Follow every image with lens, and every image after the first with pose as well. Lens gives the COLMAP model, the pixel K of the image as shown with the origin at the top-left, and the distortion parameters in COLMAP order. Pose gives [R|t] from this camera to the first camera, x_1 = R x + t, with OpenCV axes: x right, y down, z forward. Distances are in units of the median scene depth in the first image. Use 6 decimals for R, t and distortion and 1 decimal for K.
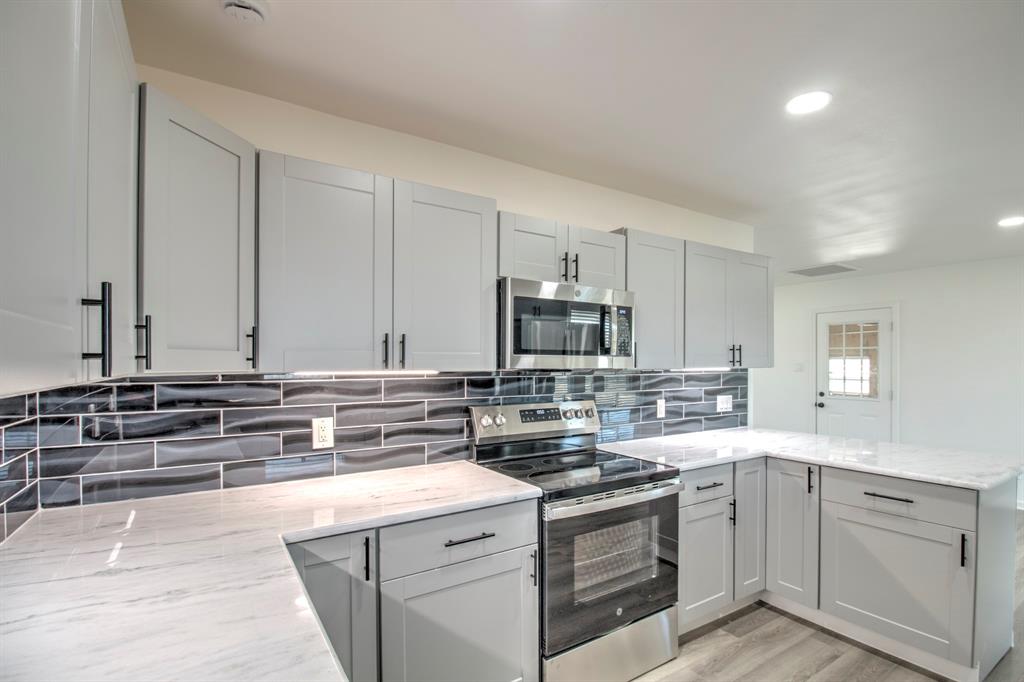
lens RADIAL K [[483.9, 0, 511.8], [0, 483.9, 364.5], [0, 0, 1]] dist [0.001079, -0.013078]
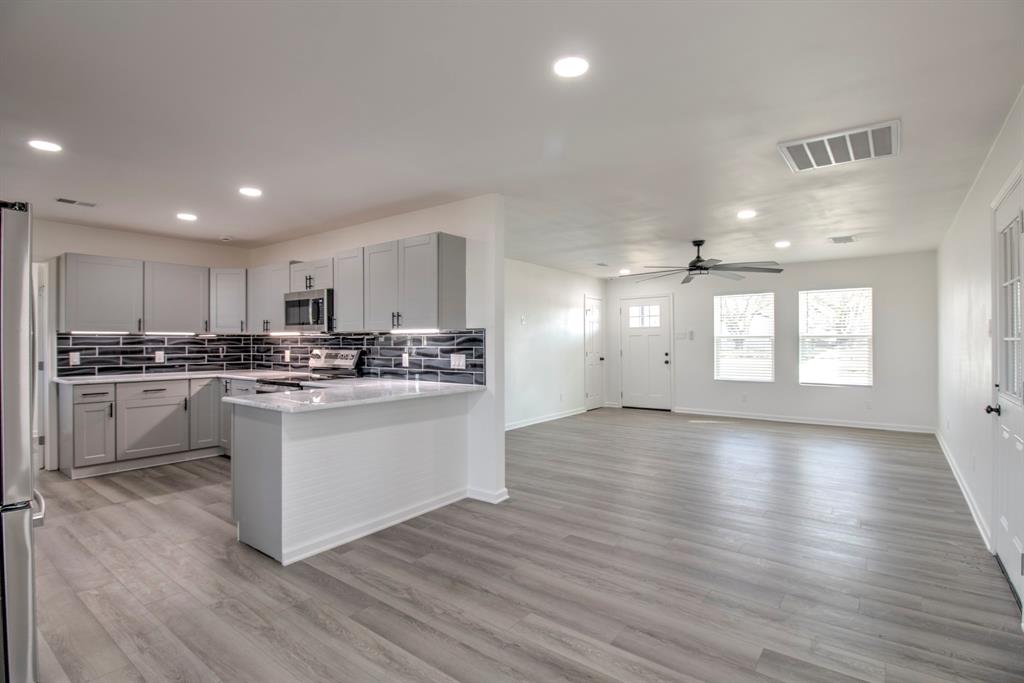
lens RADIAL K [[489.3, 0, 544.6], [0, 489.3, 338.4], [0, 0, 1]] dist [0.001879, -0.012919]
pose [[0.375296, -0.007470, -0.926875, 2.225627], [-0.001047, 0.999963, -0.008483, 0.049441], [0.926904, 0.004154, 0.375275, 1.054437]]
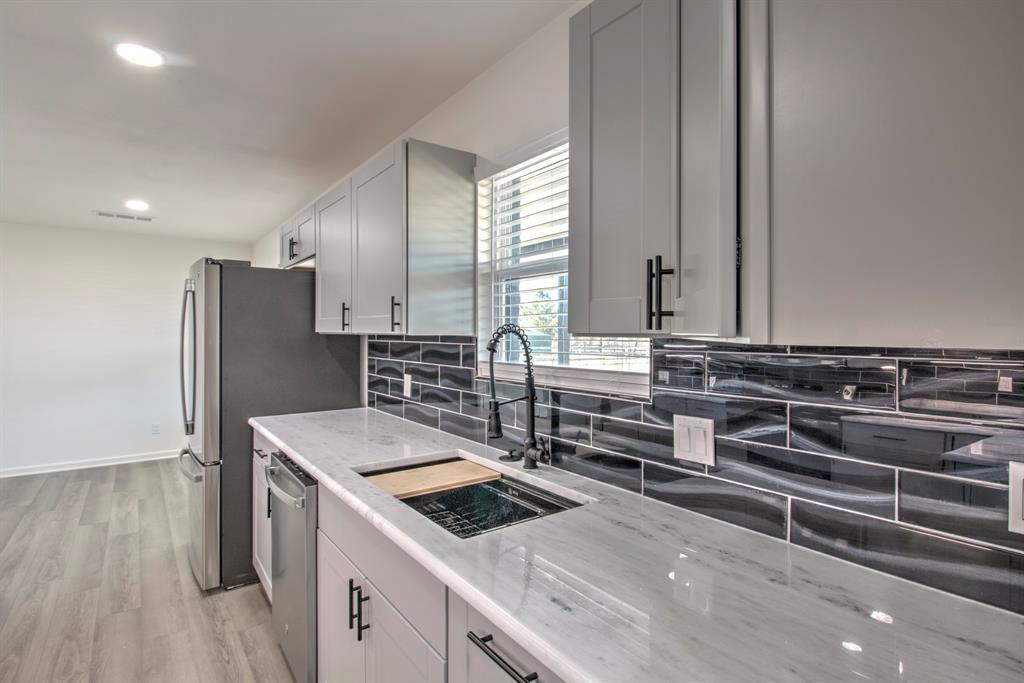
lens RADIAL K [[521.6, 0, 534.0], [0, 521.6, 334.1], [0, 0, 1]] dist [0.002341, -0.012431]
pose [[-0.087176, -0.003260, 0.996188, -0.108322], [0.004568, 0.999983, 0.003672, 0.009933], [-0.996182, 0.004871, -0.087160, -0.139136]]
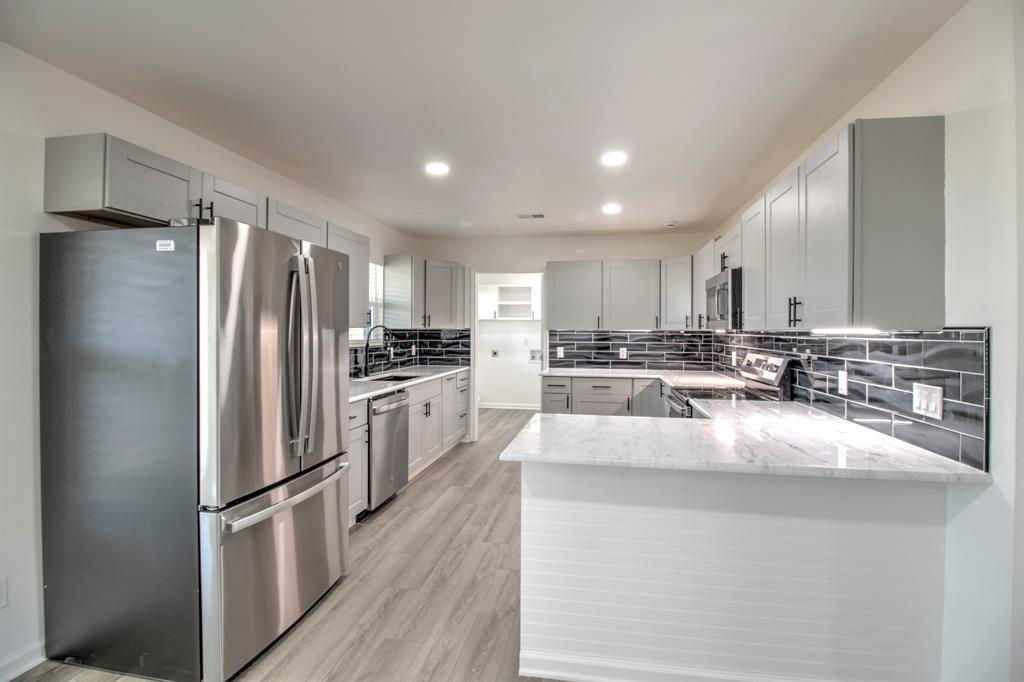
lens RADIAL K [[496.6, 0, 517.0], [0, 496.6, 331.0], [0, 0, 1]] dist [-0.012198, -0.001697]
pose [[-0.677149, -0.003256, -0.735838, 1.555989], [-0.007659, 0.999967, 0.002624, 0.013144], [0.735806, 0.007413, -0.677152, 1.442782]]
